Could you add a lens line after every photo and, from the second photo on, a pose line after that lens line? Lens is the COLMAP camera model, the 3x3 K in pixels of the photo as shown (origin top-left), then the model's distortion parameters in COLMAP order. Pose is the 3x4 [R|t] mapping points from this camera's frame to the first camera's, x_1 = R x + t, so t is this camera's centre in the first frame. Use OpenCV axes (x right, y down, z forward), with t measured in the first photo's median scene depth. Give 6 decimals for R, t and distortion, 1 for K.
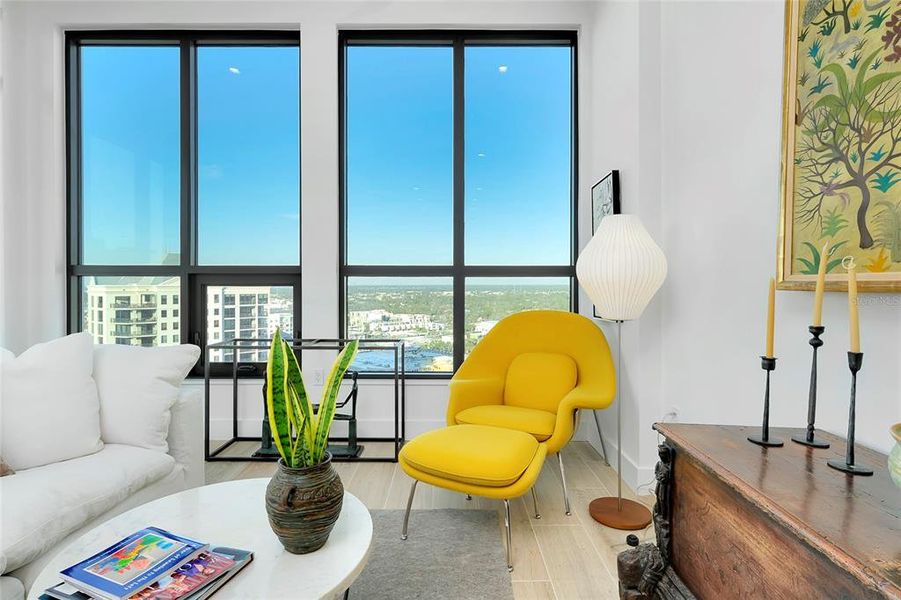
lens RADIAL K [[451.3, 0, 449.0], [0, 451.3, 285.7], [0, 0, 1]] dist [-0.000345, -0.000060]
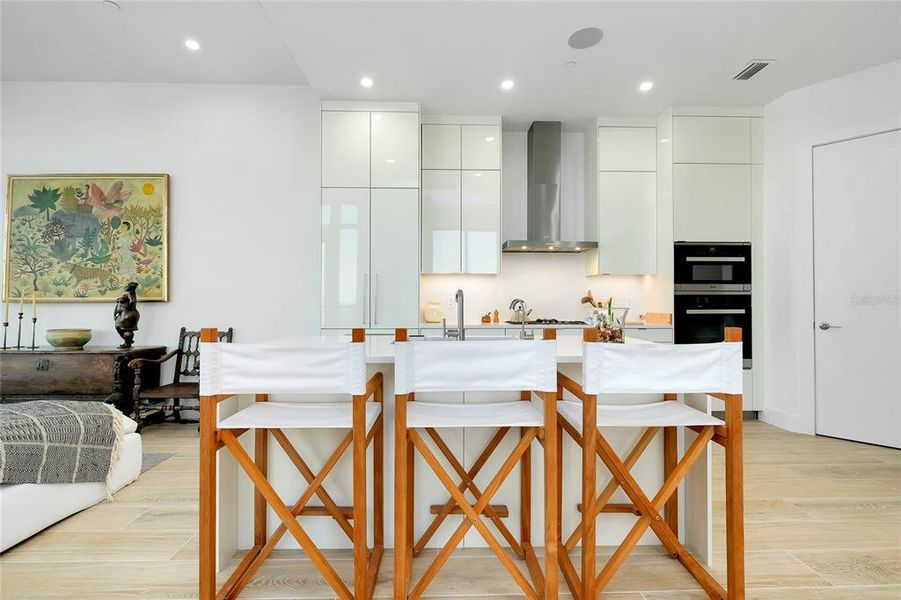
lens RADIAL K [[413.3, 0, 450.5], [0, 413.3, 300.0], [0, 0, 1]] dist [0.002467, 0.000911]
pose [[-0.031559, 0.007594, 0.999473, -0.887094], [0.000655, 0.999971, -0.007578, 0.006744], [-0.999502, 0.000416, -0.031563, -0.786621]]
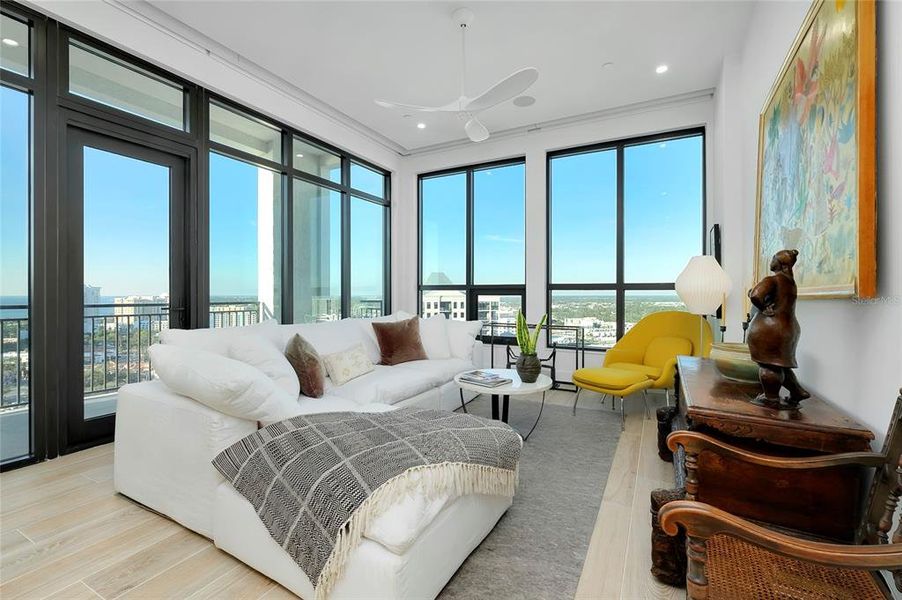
lens RADIAL K [[383.1, 0, 448.0], [0, 383.1, 295.0], [0, 0, 1]] dist [-0.001212, -0.000121]
pose [[0.871829, 0.002311, -0.489805, 0.161122], [-0.003381, 0.999993, -0.001301, 0.001898], [0.489799, 0.002790, 0.871831, -0.517362]]
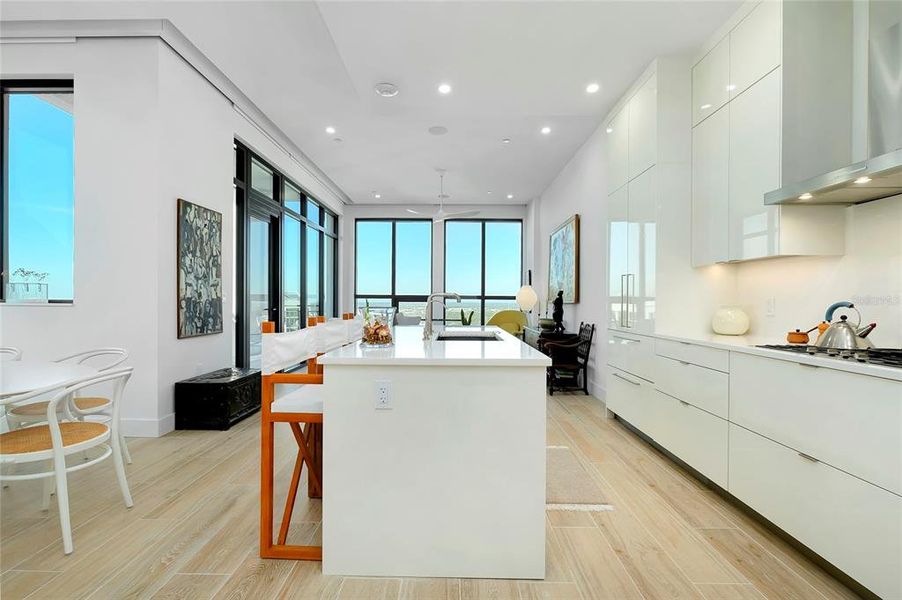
lens RADIAL K [[389.2, 0, 444.1], [0, 389.2, 302.7], [0, 0, 1]] dist [-0.000150, 0.000036]
pose [[0.999638, 0.003425, -0.026693, -0.172835], [-0.003431, 0.999994, -0.000159, 0.002330], [0.026692, 0.000250, 0.999644, -1.630517]]
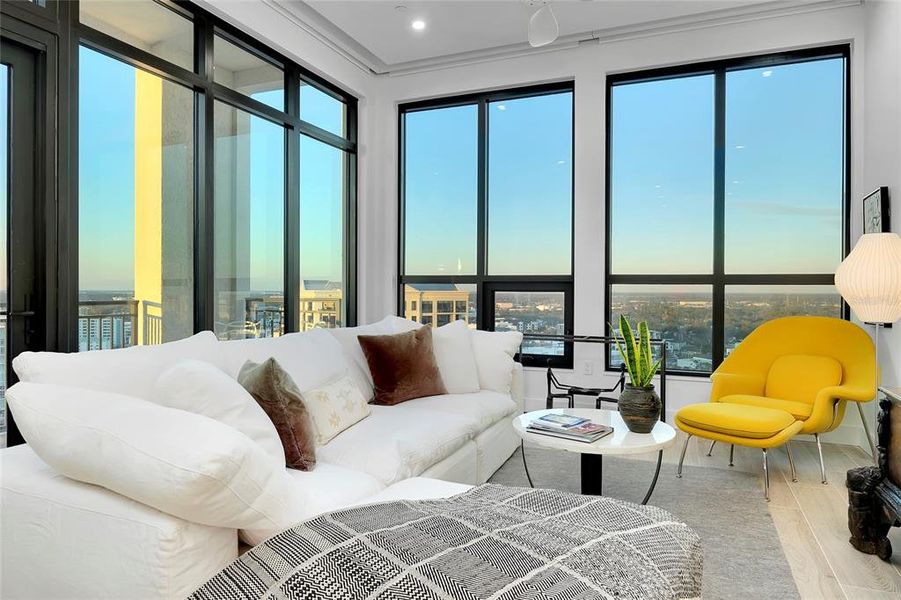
lens RADIAL K [[550.3, 0, 448.1], [0, 550.3, 291.3], [0, 0, 1]] dist [0.000467, -0.000027]
pose [[0.917100, 0.006057, -0.398611, -0.048619], [-0.006995, 0.999975, -0.000898, 0.002329], [0.398595, 0.003612, 0.917120, -0.490900]]
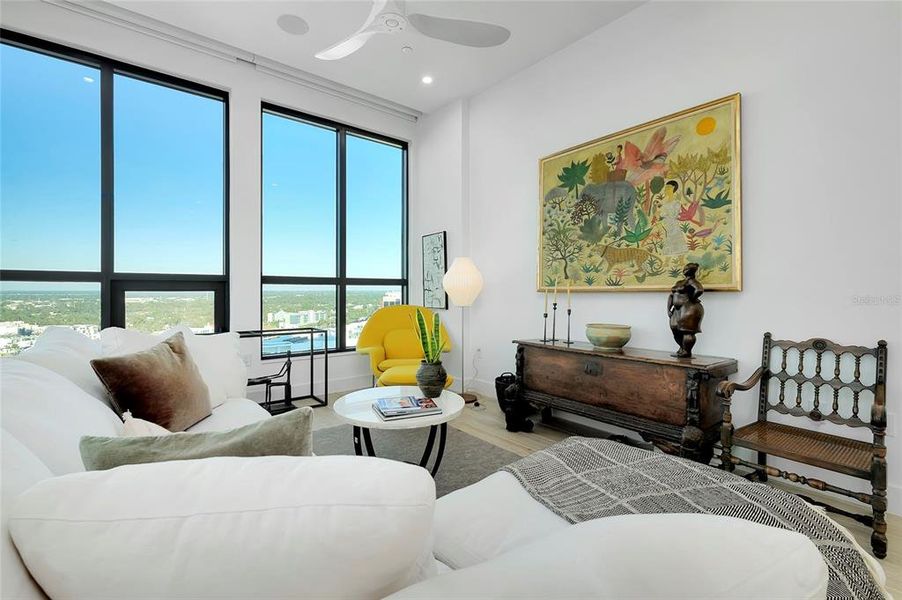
lens RADIAL K [[403.4, 0, 420.7], [0, 403.4, 291.6], [0, 0, 1]] dist [-0.001255, -0.000156]
pose [[0.796173, -0.001714, 0.605067, -0.596736], [0.001182, 0.999998, 0.001278, 0.001599], [-0.605068, -0.000303, 0.796173, -0.246747]]
